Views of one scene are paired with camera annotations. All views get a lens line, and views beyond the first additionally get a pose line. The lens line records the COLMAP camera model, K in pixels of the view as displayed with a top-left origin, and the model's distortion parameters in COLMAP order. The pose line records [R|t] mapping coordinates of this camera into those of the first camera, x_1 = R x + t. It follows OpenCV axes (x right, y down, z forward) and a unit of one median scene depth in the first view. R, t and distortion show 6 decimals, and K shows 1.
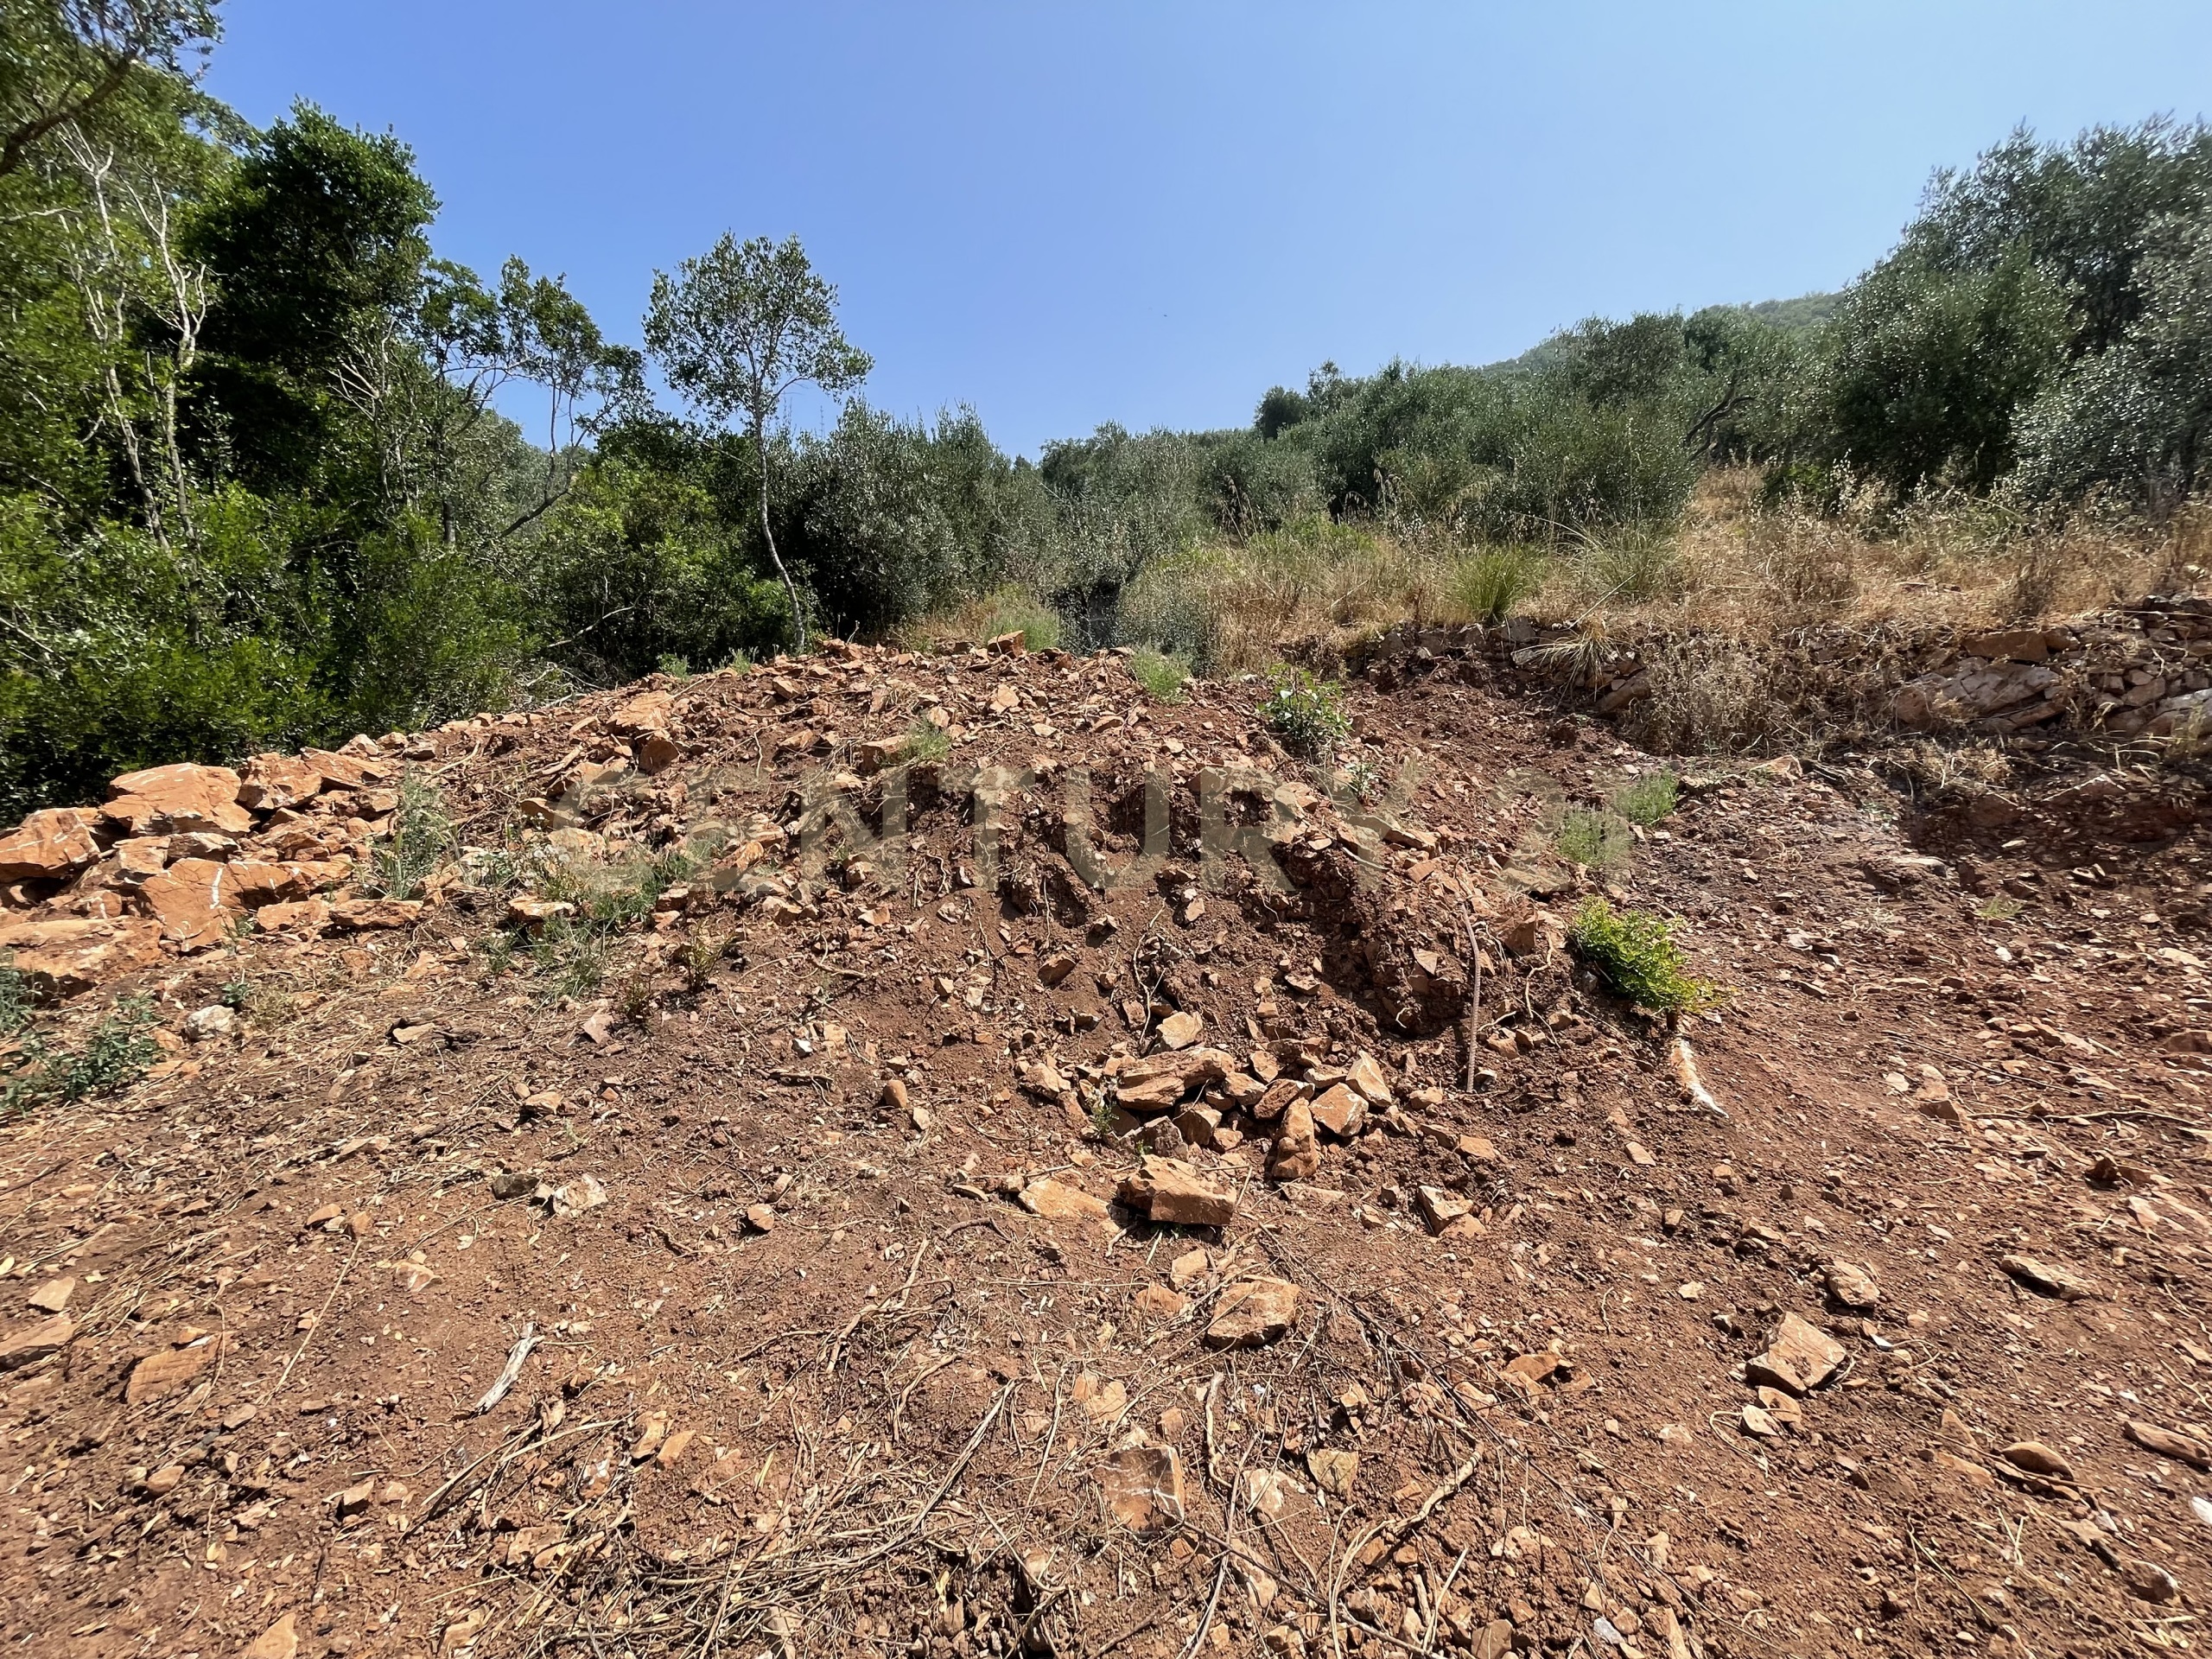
lens RADIAL K [[896.9, 0, 1102.6], [0, 896.9, 830.2], [0, 0, 1]] dist [-0.001216, -0.000235]
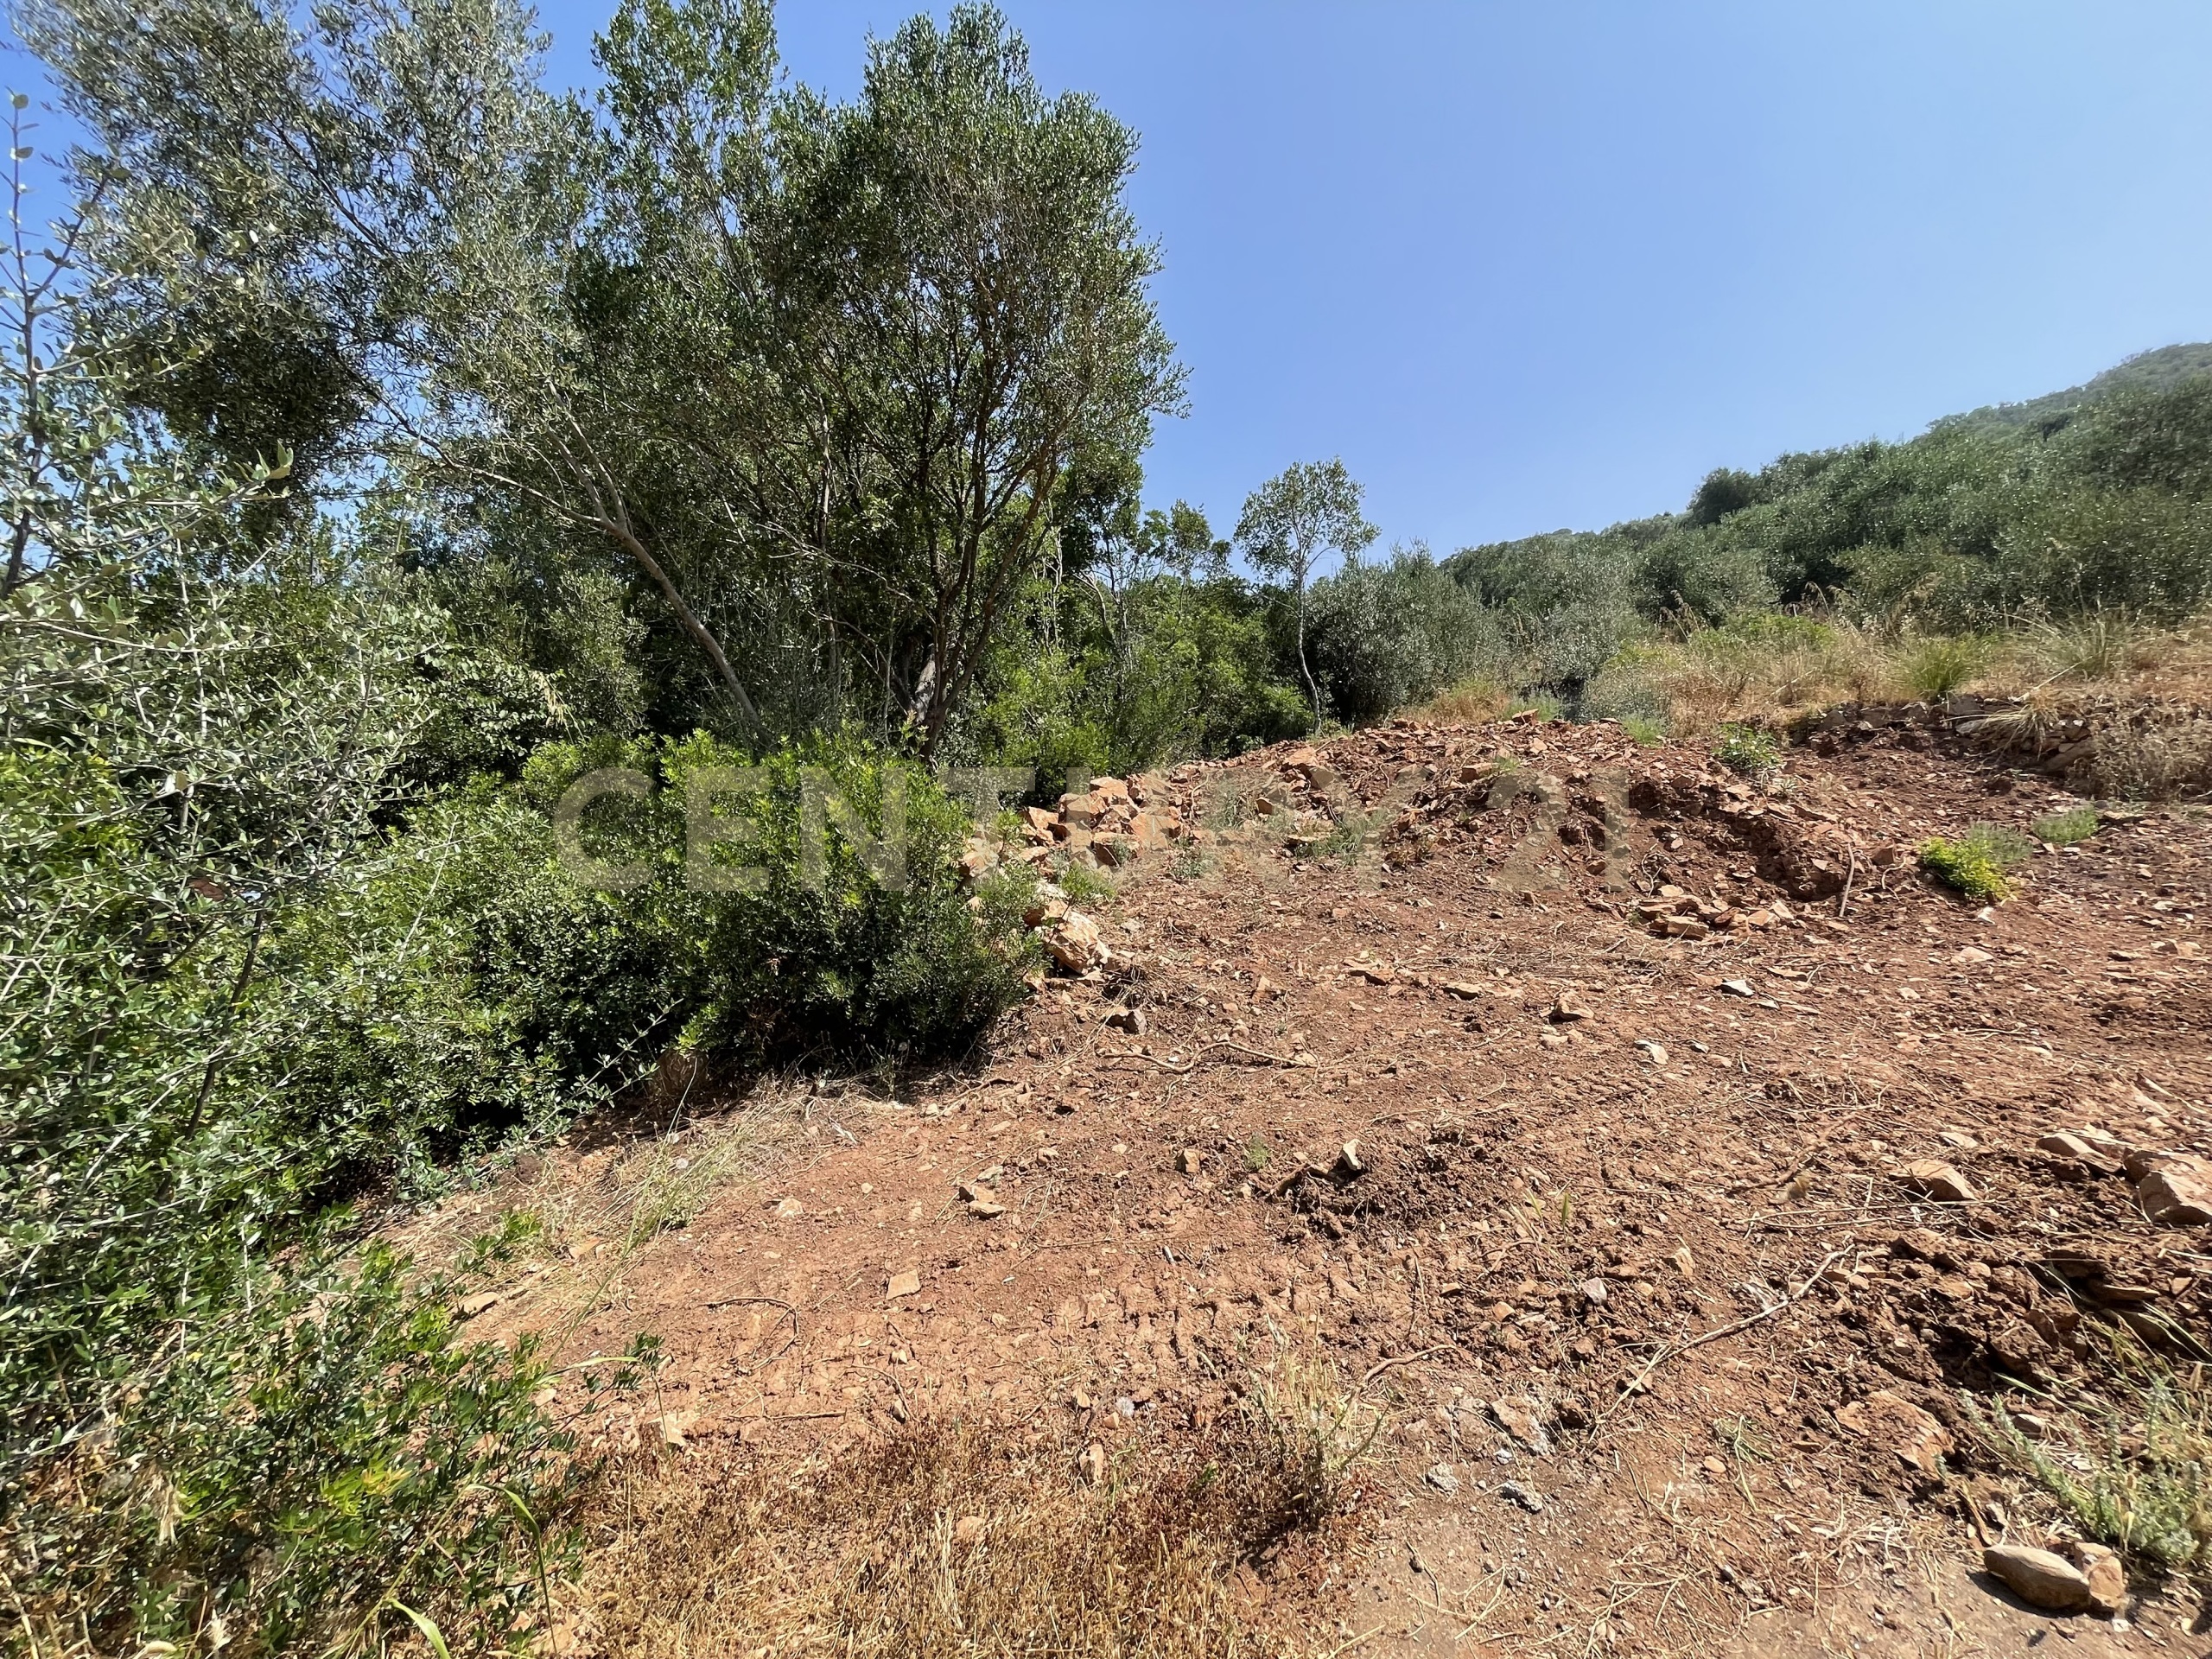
lens RADIAL K [[868.1, 0, 1106.0], [0, 868.1, 829.5], [0, 0, 1]] dist [-0.032480, 0.012238]
pose [[0.909428, 0.035300, -0.414362, -0.151427], [-0.078719, 0.992990, -0.088176, 0.194149], [0.408344, 0.112808, 0.905831, -0.708261]]
